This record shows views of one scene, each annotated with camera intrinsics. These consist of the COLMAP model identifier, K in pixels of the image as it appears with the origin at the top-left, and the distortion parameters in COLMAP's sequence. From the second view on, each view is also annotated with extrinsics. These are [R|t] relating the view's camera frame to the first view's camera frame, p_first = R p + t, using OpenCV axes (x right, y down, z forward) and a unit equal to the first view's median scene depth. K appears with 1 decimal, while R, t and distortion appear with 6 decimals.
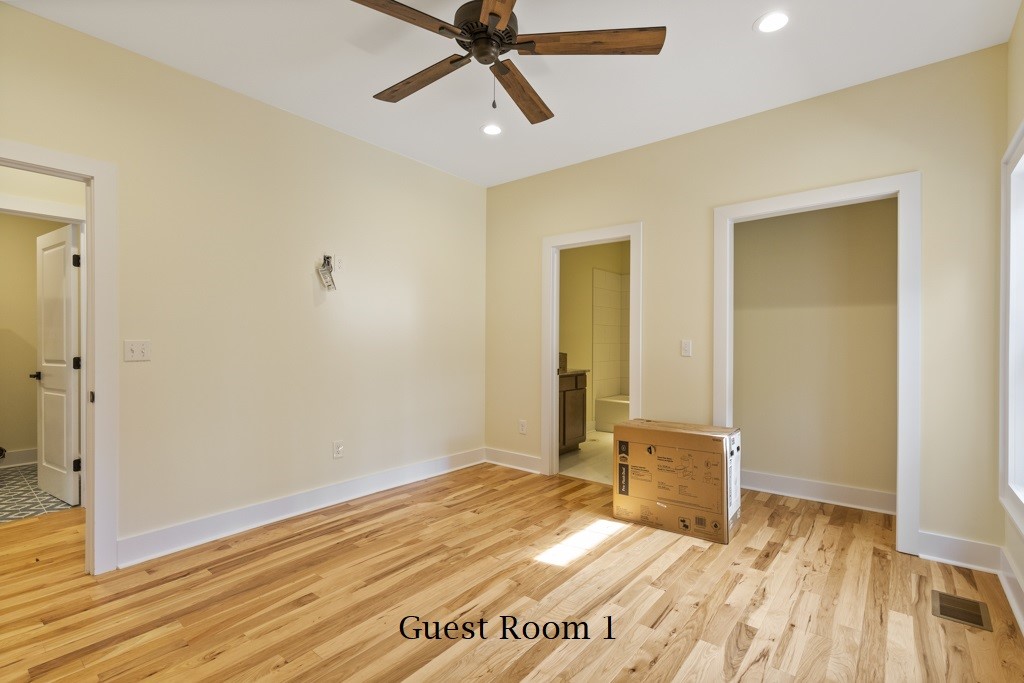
lens RADIAL K [[469.2, 0, 508.9], [0, 469.2, 342.3], [0, 0, 1]] dist [0.003602, 0.000810]
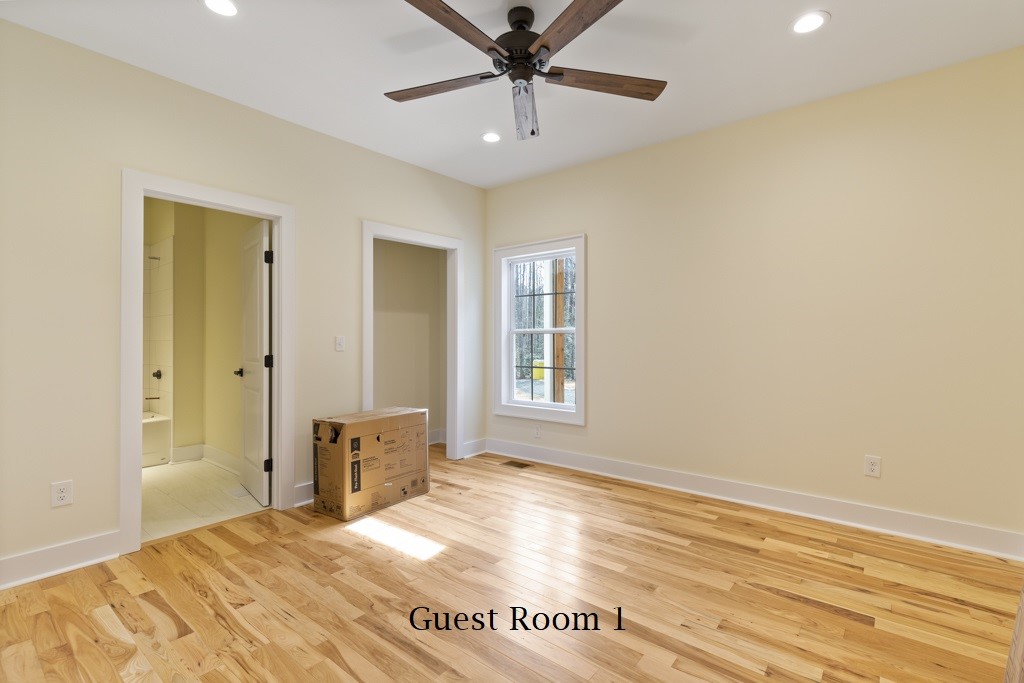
lens RADIAL K [[469.2, 0, 538.6], [0, 469.2, 340.7], [0, 0, 1]] dist [0.003602, 0.000810]
pose [[-0.032963, -0.006459, 0.999436, -0.783331], [0.003297, 0.999973, 0.006571, 0.001011], [-0.999451, 0.003511, -0.032941, 0.672078]]
